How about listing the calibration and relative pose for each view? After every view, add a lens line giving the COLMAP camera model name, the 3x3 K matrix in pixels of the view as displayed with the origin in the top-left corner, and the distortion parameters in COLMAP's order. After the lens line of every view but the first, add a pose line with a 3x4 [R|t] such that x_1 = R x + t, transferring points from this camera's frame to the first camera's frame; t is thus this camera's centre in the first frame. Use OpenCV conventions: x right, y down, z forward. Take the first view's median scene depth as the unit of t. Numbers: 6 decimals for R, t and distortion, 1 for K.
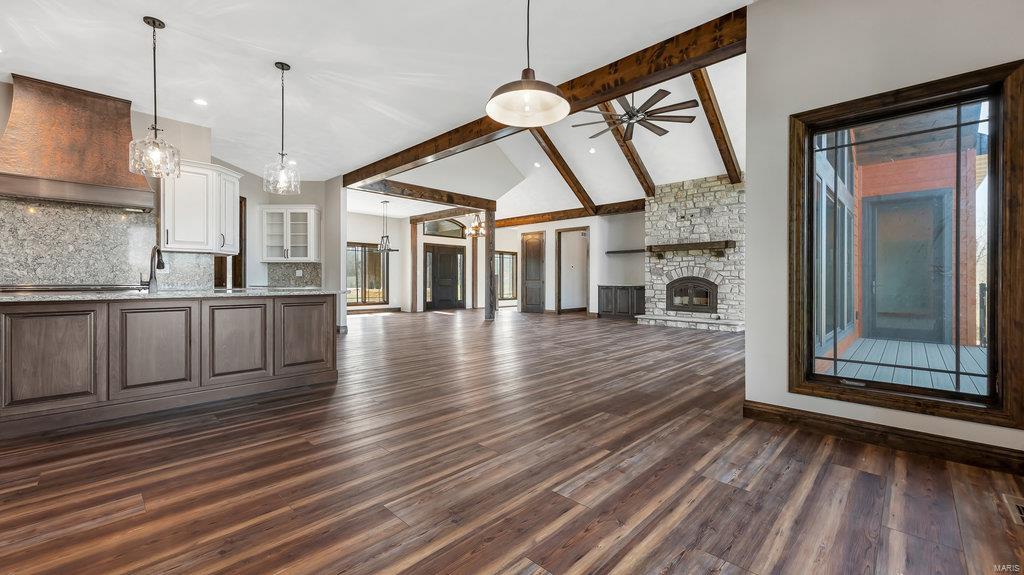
lens RADIAL K [[408.6, 0, 510.9], [0, 408.6, 283.7], [0, 0, 1]] dist [0.004054, 0.000997]
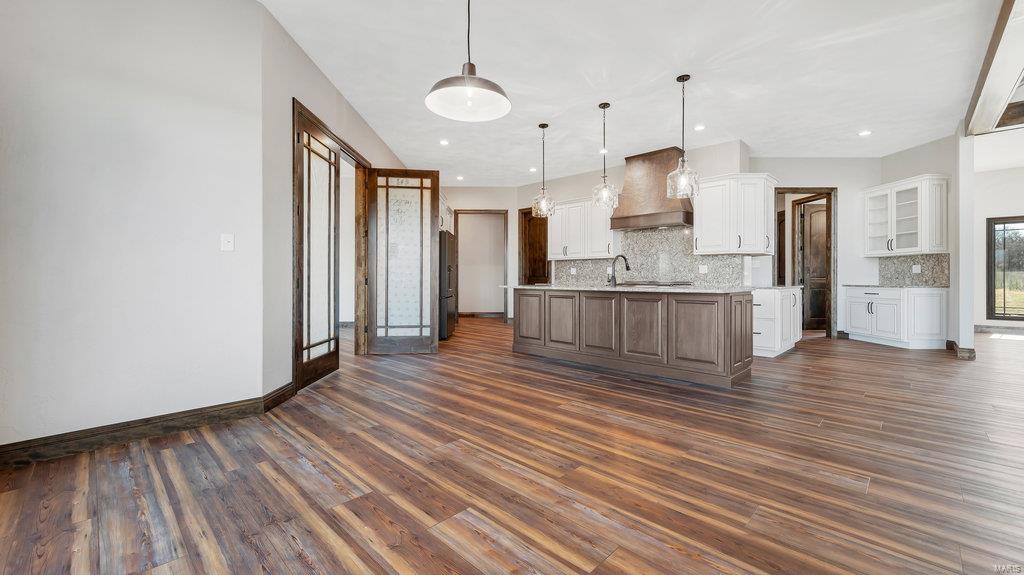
lens RADIAL K [[408.6, 0, 509.5], [0, 408.6, 278.8], [0, 0, 1]] dist [0.004054, 0.000997]
pose [[-0.002467, -0.000350, -0.999997, 0.215204], [-0.007515, 0.999972, -0.000331, -0.001519], [0.999969, 0.007514, -0.002469, 0.230357]]
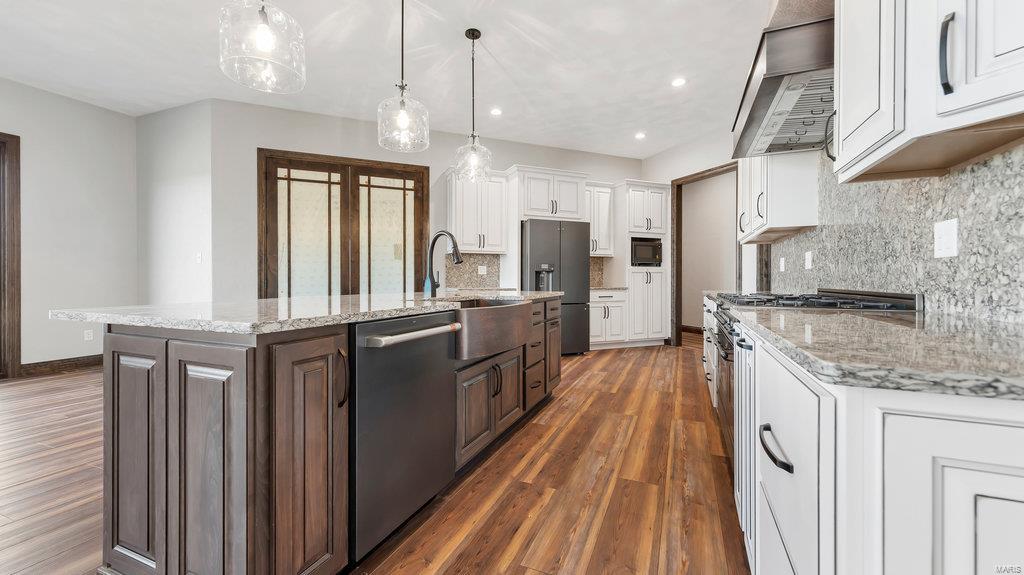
lens RADIAL K [[408.6, 0, 513.5], [0, 408.6, 283.8], [0, 0, 1]] dist [0.004054, 0.000997]
pose [[-0.926613, 0.001073, -0.376014, -0.270184], [-0.005311, 0.999859, 0.015941, -0.005657], [0.375978, 0.016768, -0.926477, 0.630341]]
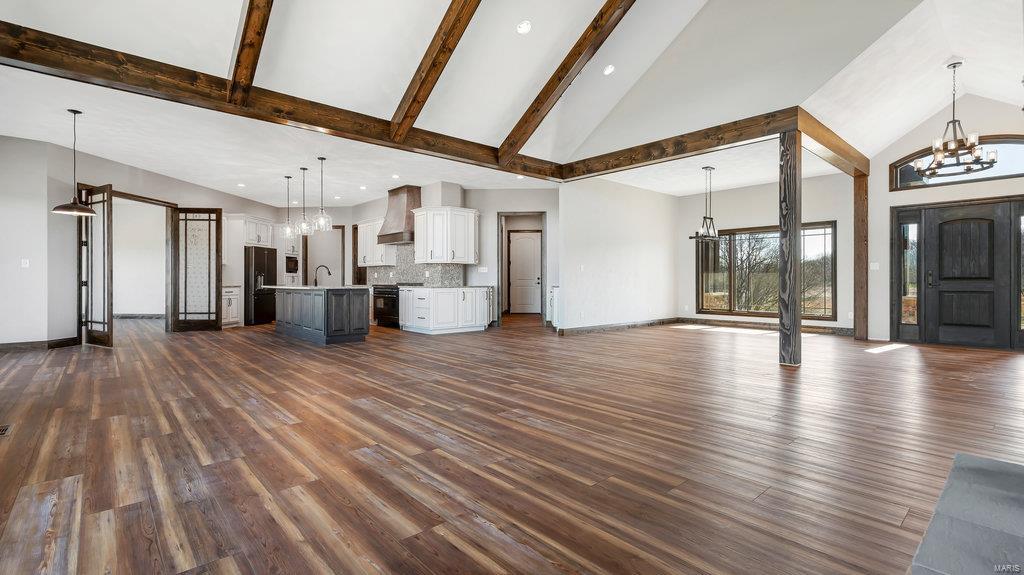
lens RADIAL K [[474.9, 0, 509.2], [0, 474.9, 279.3], [0, 0, 1]] dist [0.017687, 0.000757]
pose [[-0.079617, -0.005162, -0.996812, 0.598447], [-0.006417, 0.999969, -0.004666, -0.003863], [0.996805, 0.006025, -0.079647, 0.826010]]
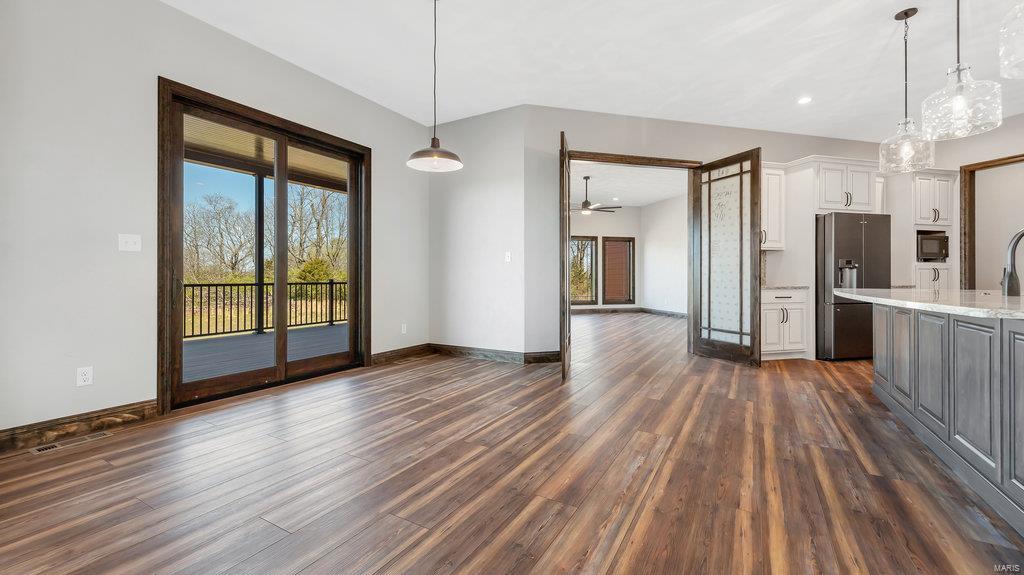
lens RADIAL K [[408.6, 0, 512.0], [0, 408.6, 277.6], [0, 0, 1]] dist [0.004054, 0.000997]
pose [[-0.970043, -0.000184, -0.242932, 0.027878], [-0.001911, 0.999975, 0.006874, -0.004709], [0.242925, 0.007132, -0.970019, 0.529492]]
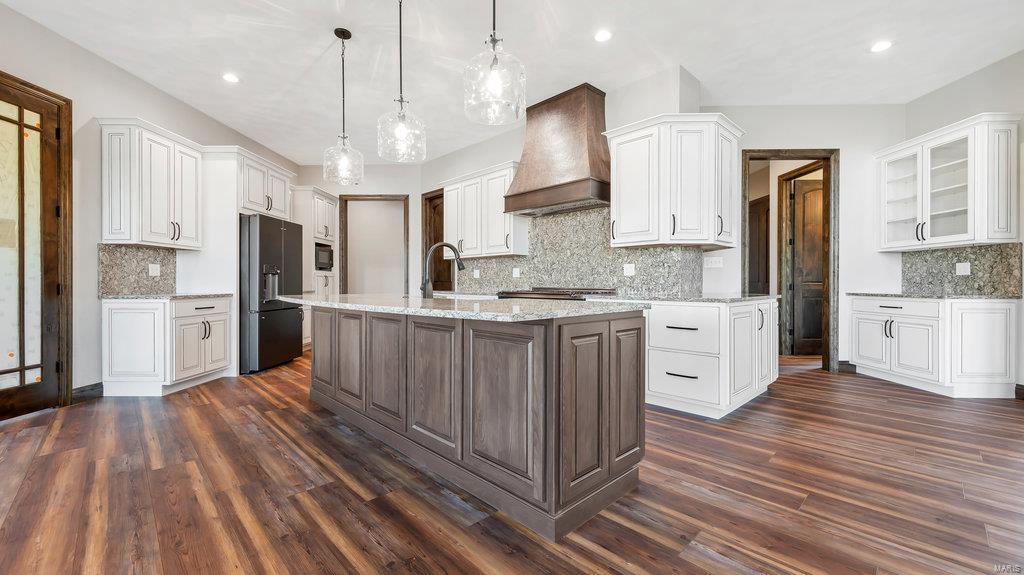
lens RADIAL K [[408.6, 0, 509.5], [0, 408.6, 284.9], [0, 0, 1]] dist [0.004054, 0.000997]
pose [[-0.026512, 0.002118, -0.999646, -0.017446], [-0.007113, 0.999972, 0.002307, -0.003665], [0.999623, 0.007172, -0.026496, 0.433140]]
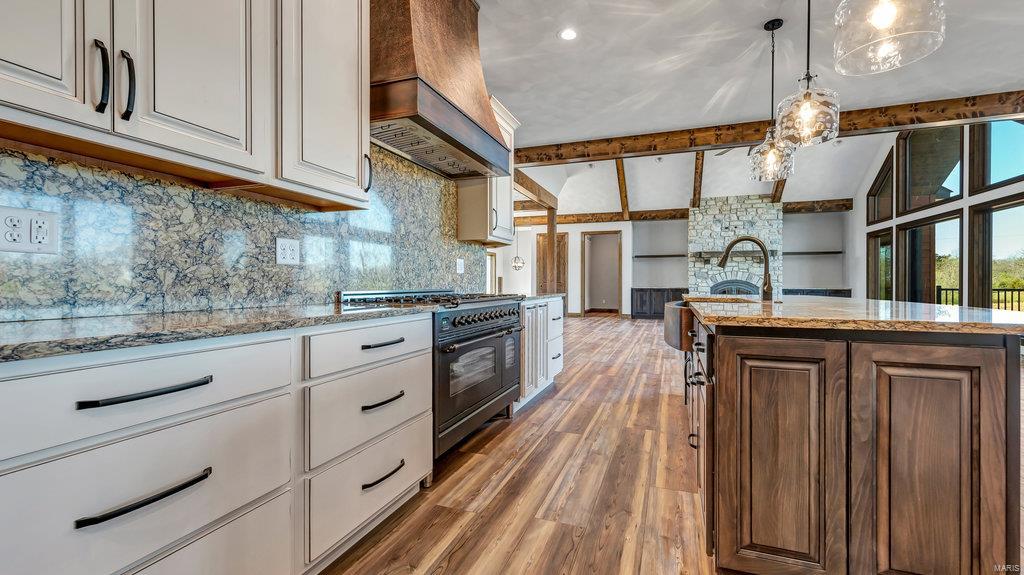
lens RADIAL K [[408.6, 0, 519.3], [0, 408.6, 284.3], [0, 0, 1]] dist [0.004054, 0.000997]
pose [[0.912291, -0.000195, 0.409542, -0.570581], [0.001782, 0.999992, -0.003494, -0.002262], [-0.409538, 0.003918, 0.912285, 0.194071]]
